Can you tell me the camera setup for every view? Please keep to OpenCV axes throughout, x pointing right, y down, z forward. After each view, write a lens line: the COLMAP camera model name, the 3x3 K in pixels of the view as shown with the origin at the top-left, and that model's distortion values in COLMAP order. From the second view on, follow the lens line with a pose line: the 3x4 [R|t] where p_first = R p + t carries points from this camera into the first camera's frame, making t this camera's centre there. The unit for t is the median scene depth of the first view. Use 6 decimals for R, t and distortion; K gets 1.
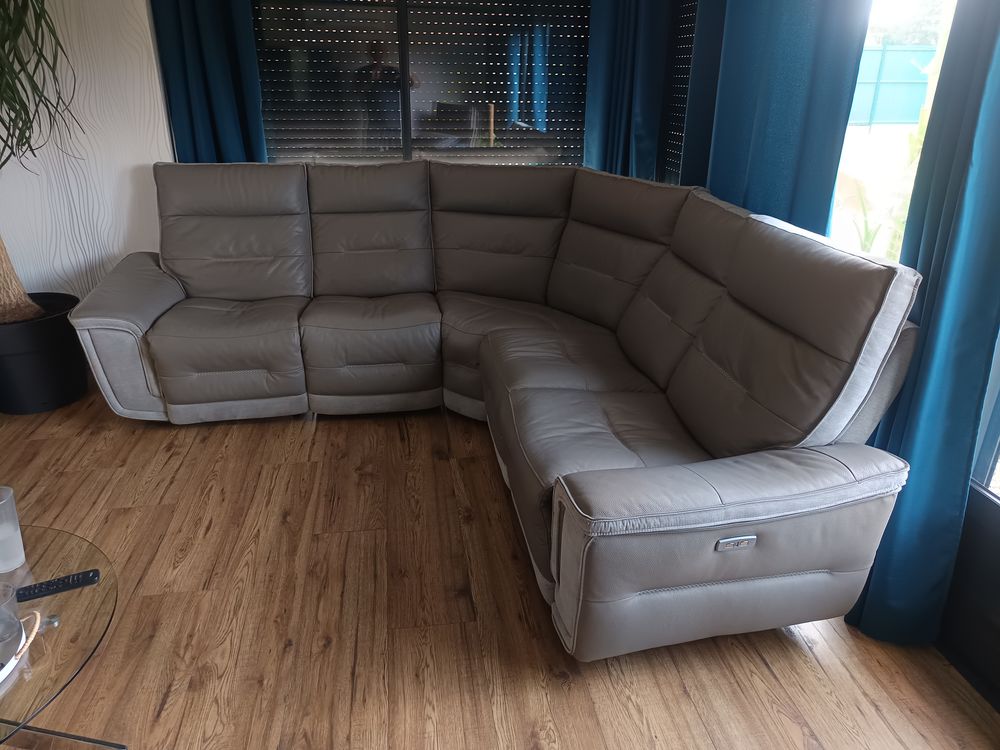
lens RADIAL K [[706.5, 0, 503.2], [0, 706.5, 374.7], [0, 0, 1]] dist [0.000999, 0.005846]
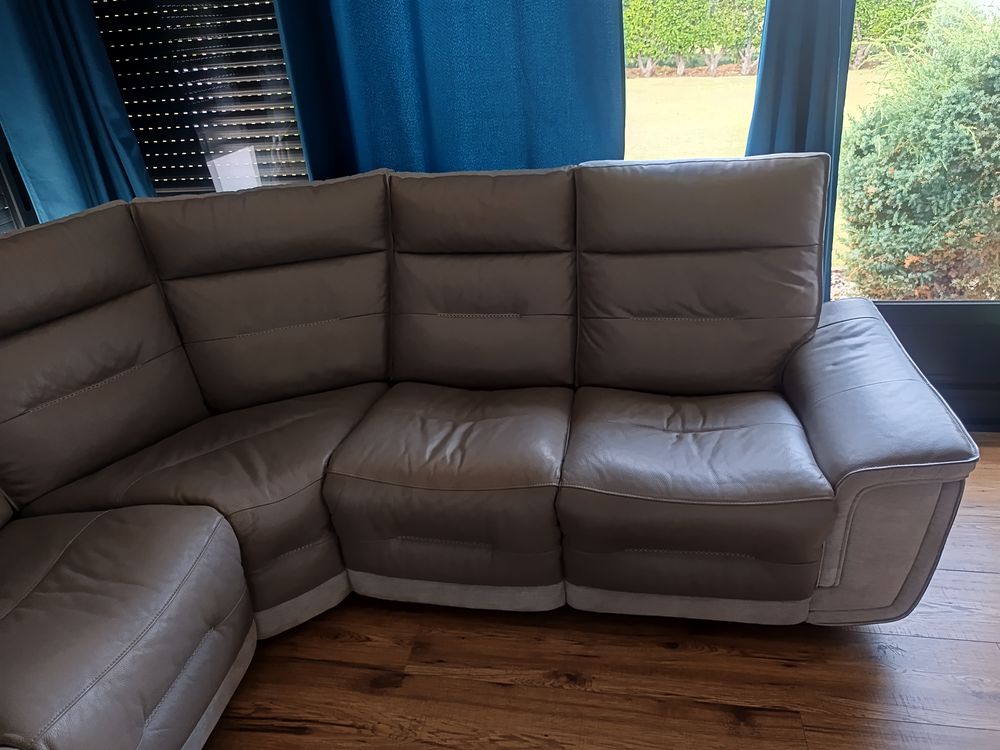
lens RADIAL K [[706.5, 0, 503.2], [0, 706.5, 374.7], [0, 0, 1]] dist [0.000999, 0.005846]
pose [[0.318128, -0.458066, 0.830042, -0.420575], [0.440207, 0.846794, 0.298593, -0.234214], [-0.839650, 0.270400, 0.471033, 0.543695]]
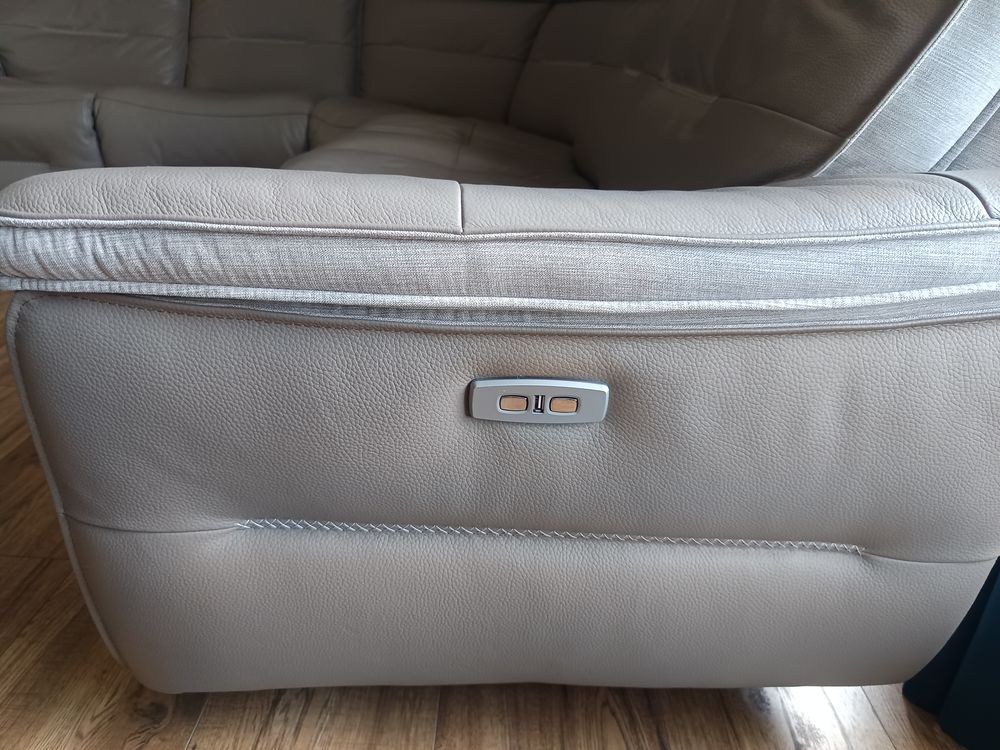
lens RADIAL K [[706.5, 0, 503.2], [0, 706.5, 374.7], [0, 0, 1]] dist [0.000999, 0.005846]
pose [[0.985318, 0.116349, -0.124948, 0.193281], [-0.113675, 0.993113, 0.028350, 0.121246], [0.127386, -0.013730, 0.991758, 0.384304]]
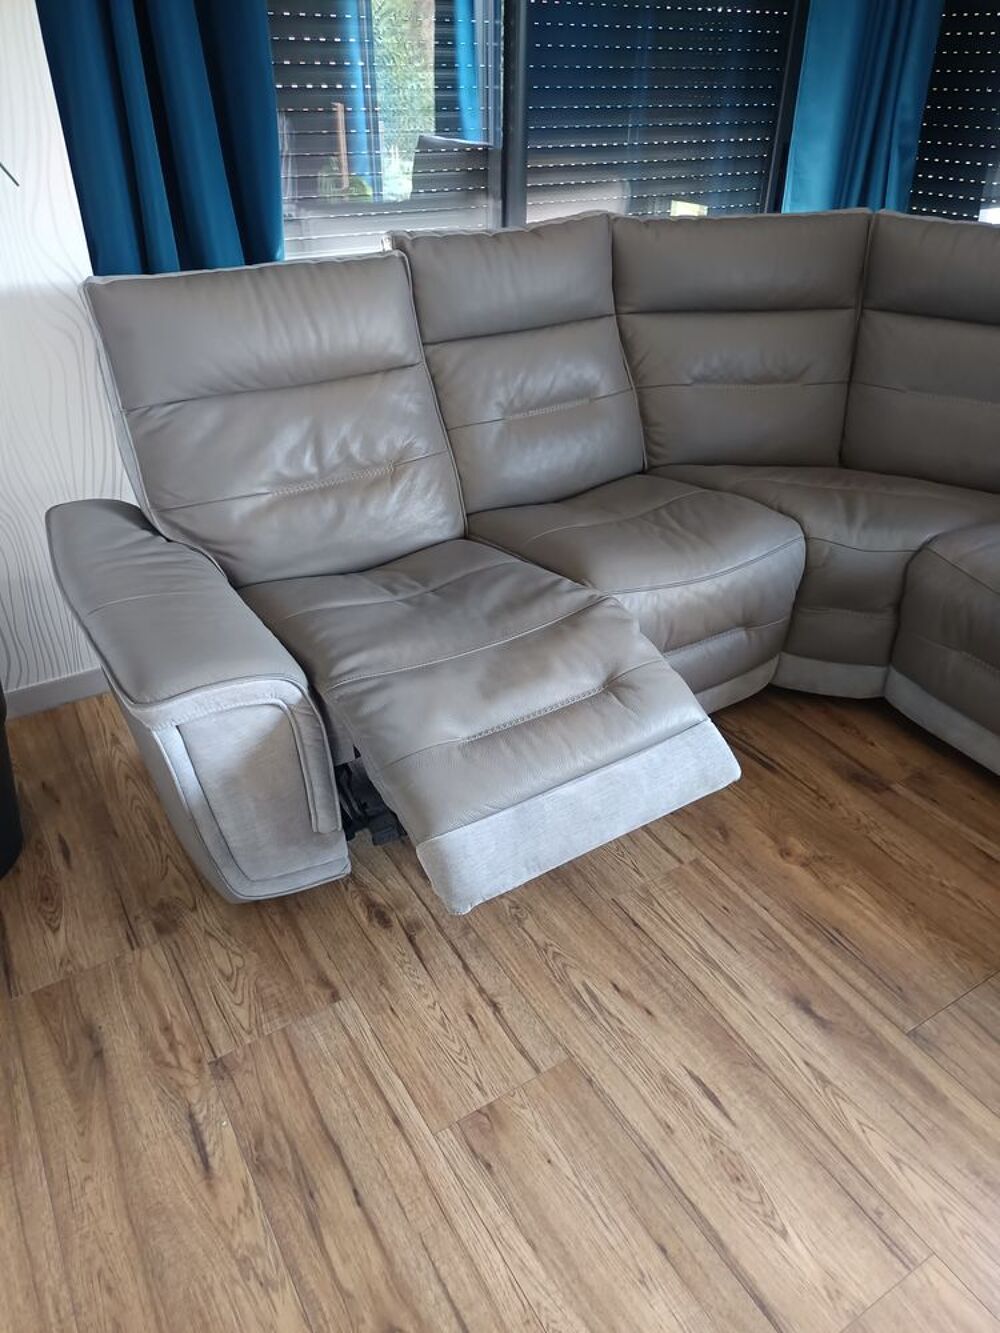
lens RADIAL K [[941.7, 0, 503.9], [0, 941.7, 665.5], [0, 0, 1]] dist [0.000999, 0.005846]
pose [[0.921678, -0.211416, 0.325288, -0.547873], [0.153776, 0.968875, 0.193993, -0.153771], [-0.356177, -0.128777, 0.925502, 0.420328]]
